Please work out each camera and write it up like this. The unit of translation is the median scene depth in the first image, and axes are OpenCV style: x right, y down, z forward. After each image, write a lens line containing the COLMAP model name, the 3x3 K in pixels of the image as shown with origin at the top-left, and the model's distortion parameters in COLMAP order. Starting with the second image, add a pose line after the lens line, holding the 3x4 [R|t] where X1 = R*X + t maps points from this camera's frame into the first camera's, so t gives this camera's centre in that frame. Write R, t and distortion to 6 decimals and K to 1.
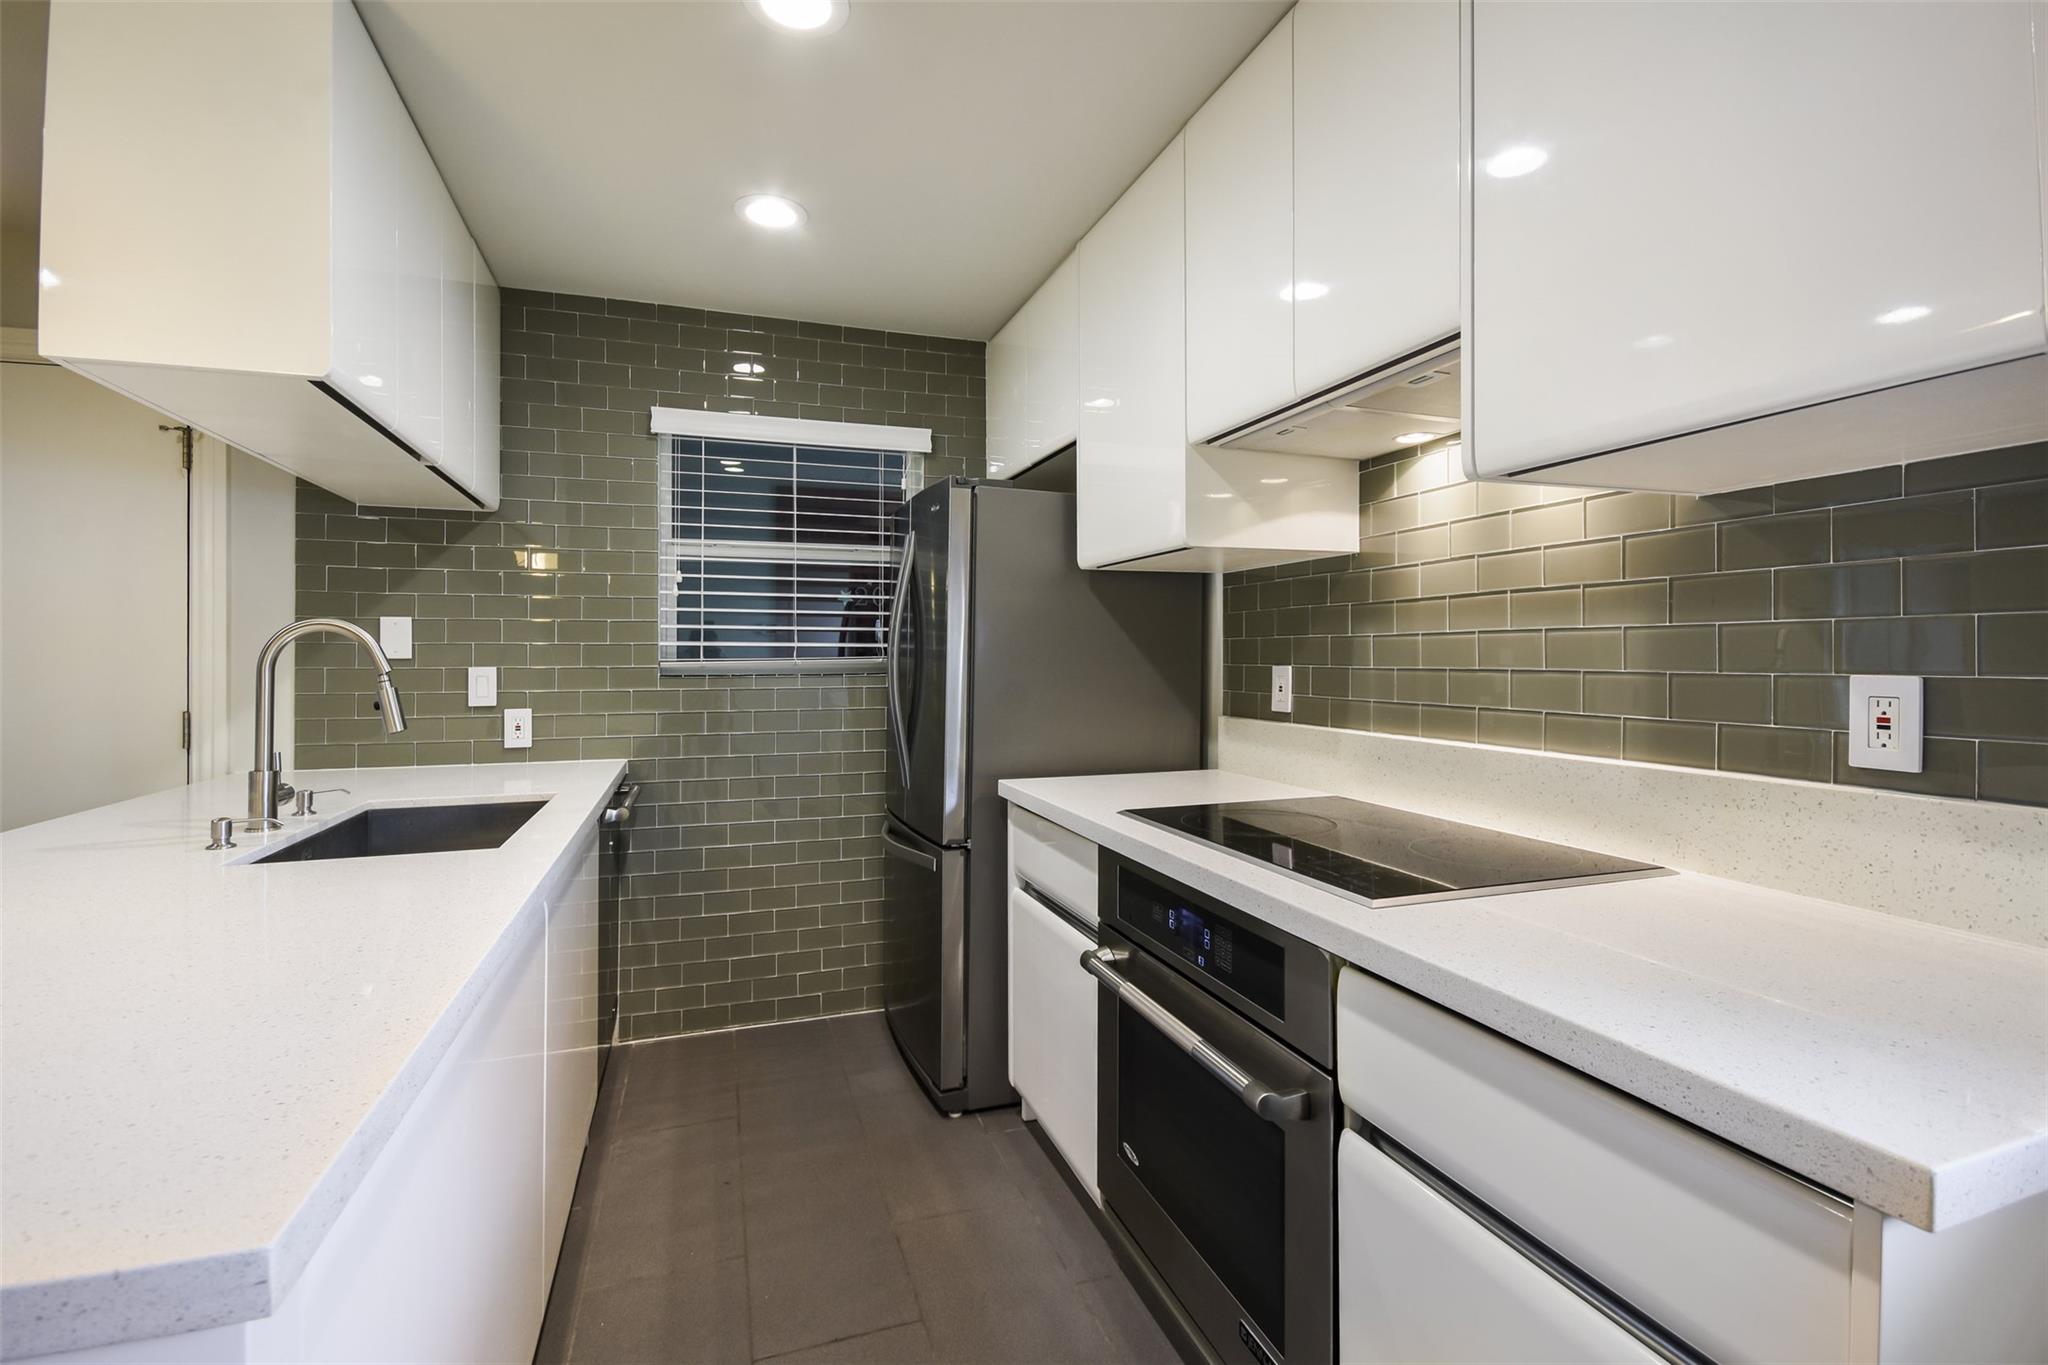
lens RADIAL K [[912.2, 0, 1022.3], [0, 912.2, 652.5], [0, 0, 1]] dist [0.015777, -0.008029]
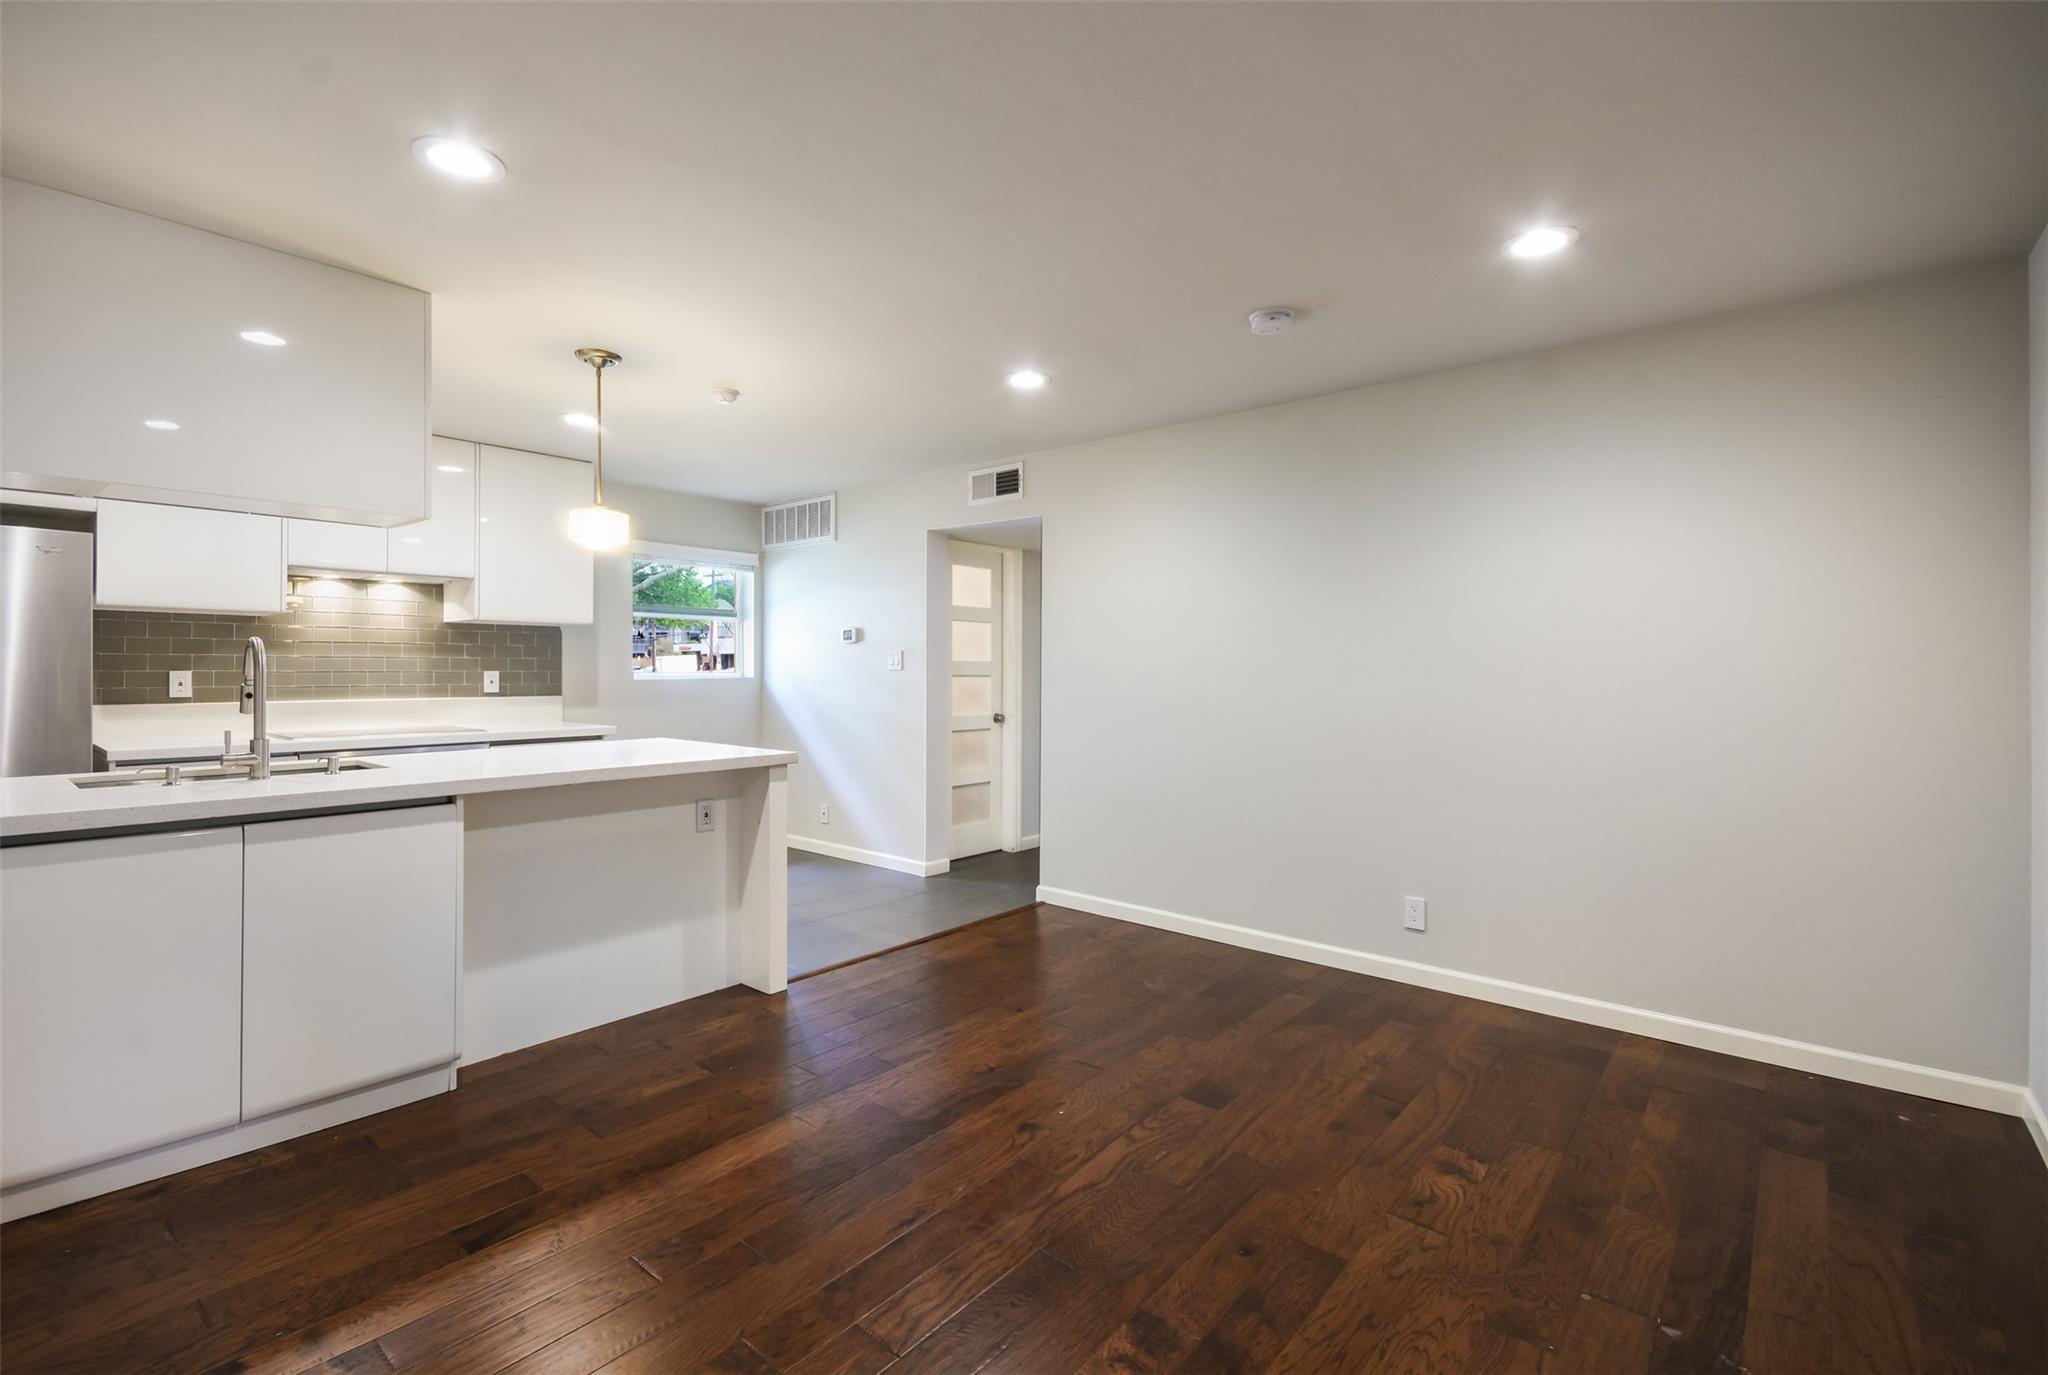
lens RADIAL K [[915.6, 0, 1009.0], [0, 915.6, 664.7], [0, 0, 1]] dist [0.015753, -0.001046]
pose [[-0.501965, 0.005435, 0.864871, -1.946093], [-0.004901, 0.999946, -0.009129, 0.010508], [-0.864874, -0.008821, -0.501912, 0.498338]]
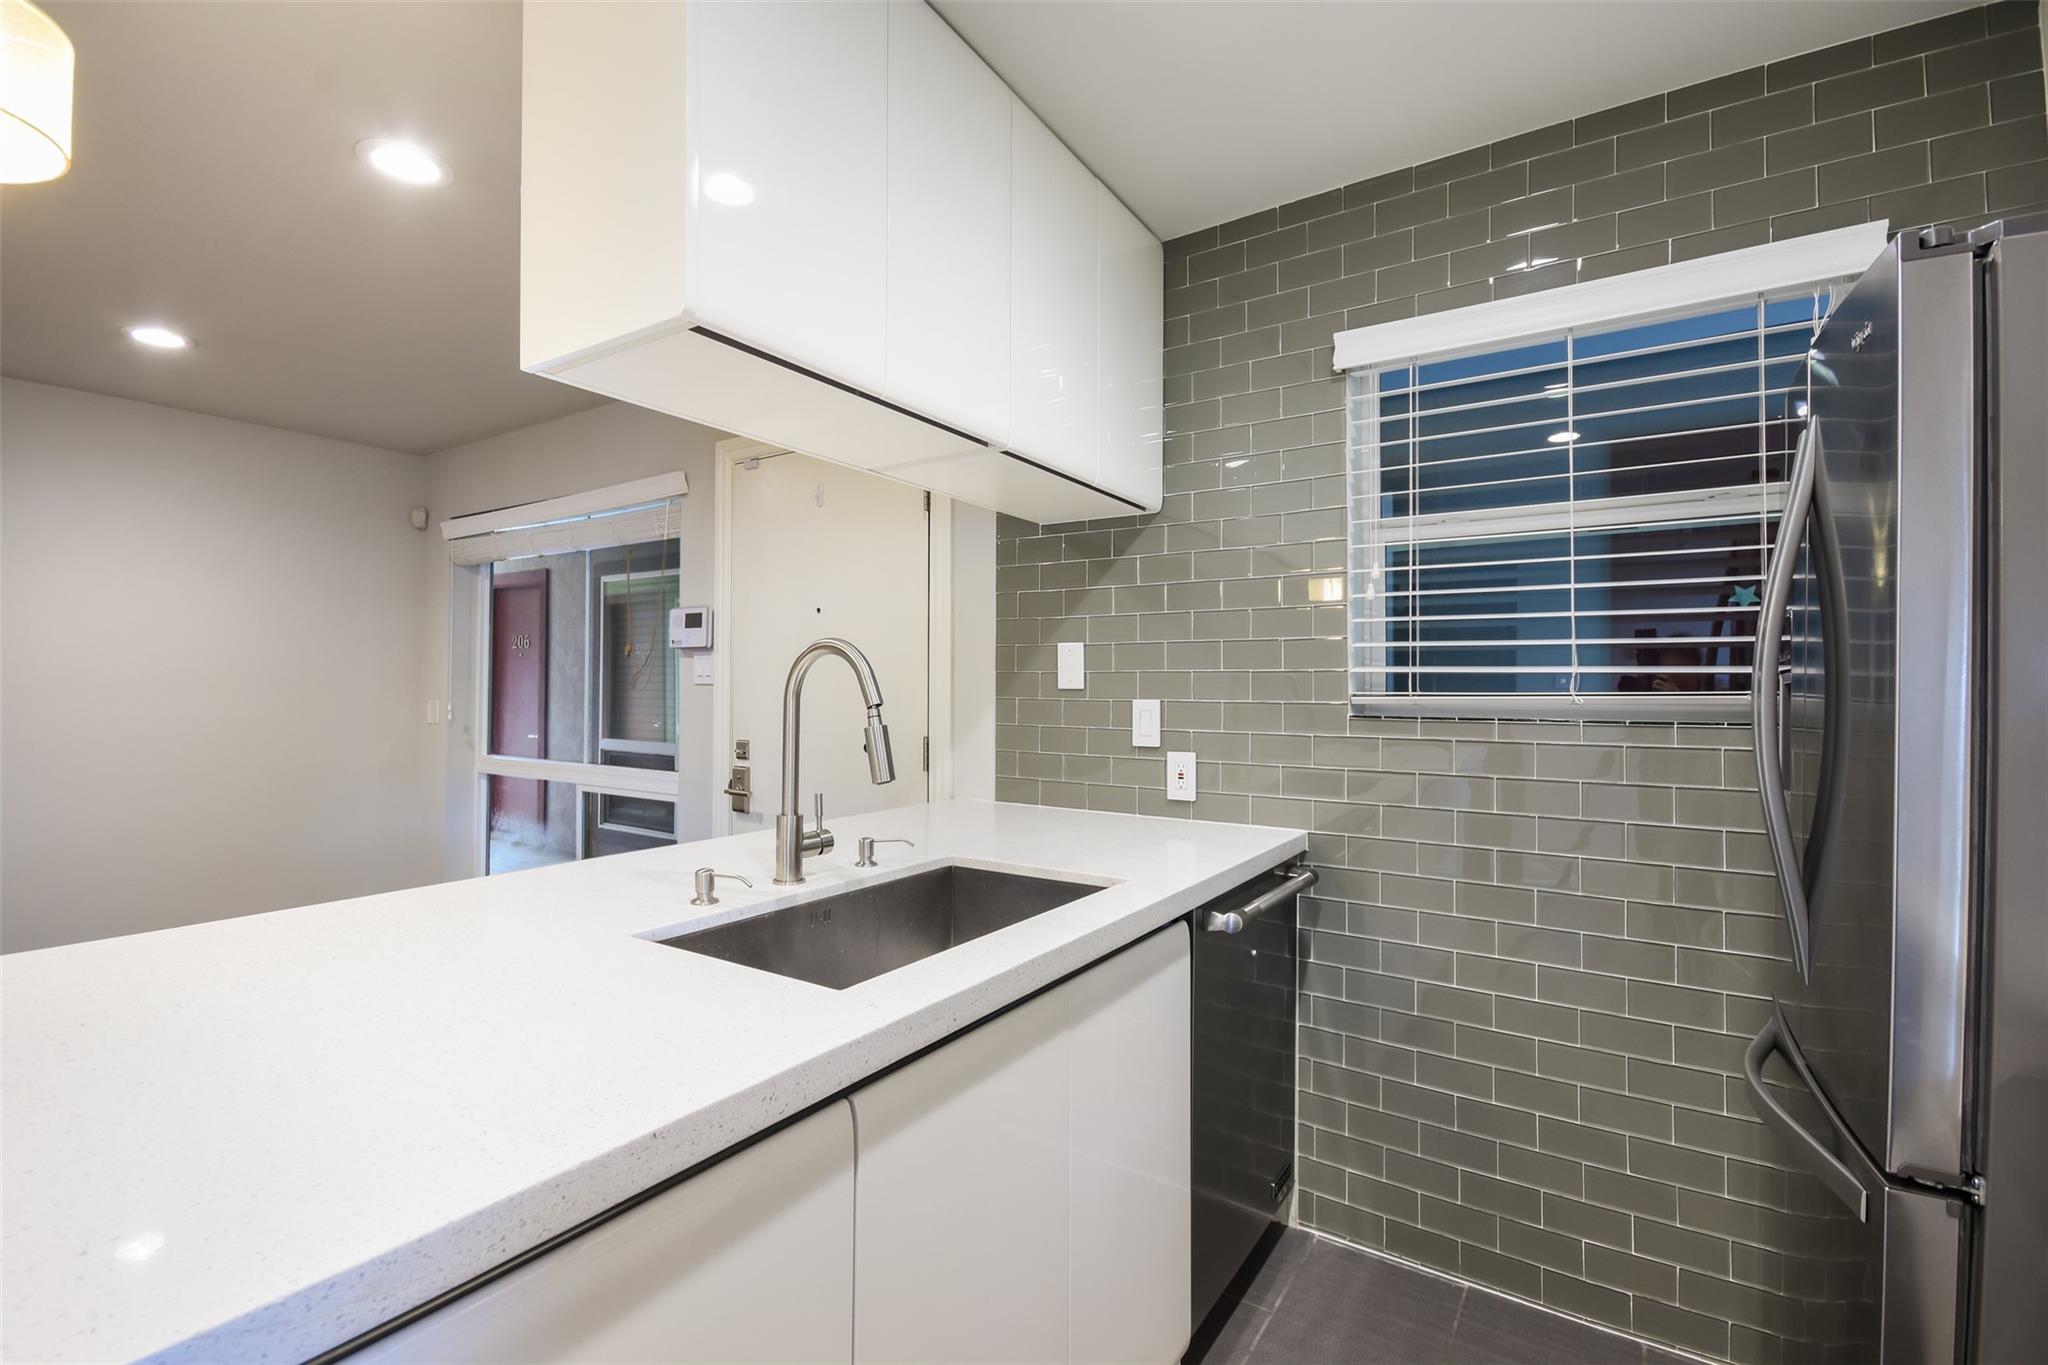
lens RADIAL K [[912.2, 0, 1021.1], [0, 912.2, 667.2], [0, 0, 1]] dist [0.015777, -0.008029]
pose [[0.607530, -0.012156, -0.794204, 0.005044], [-0.002367, 0.999851, -0.017114, 0.000851], [0.794293, 0.012277, 0.607411, 0.453071]]
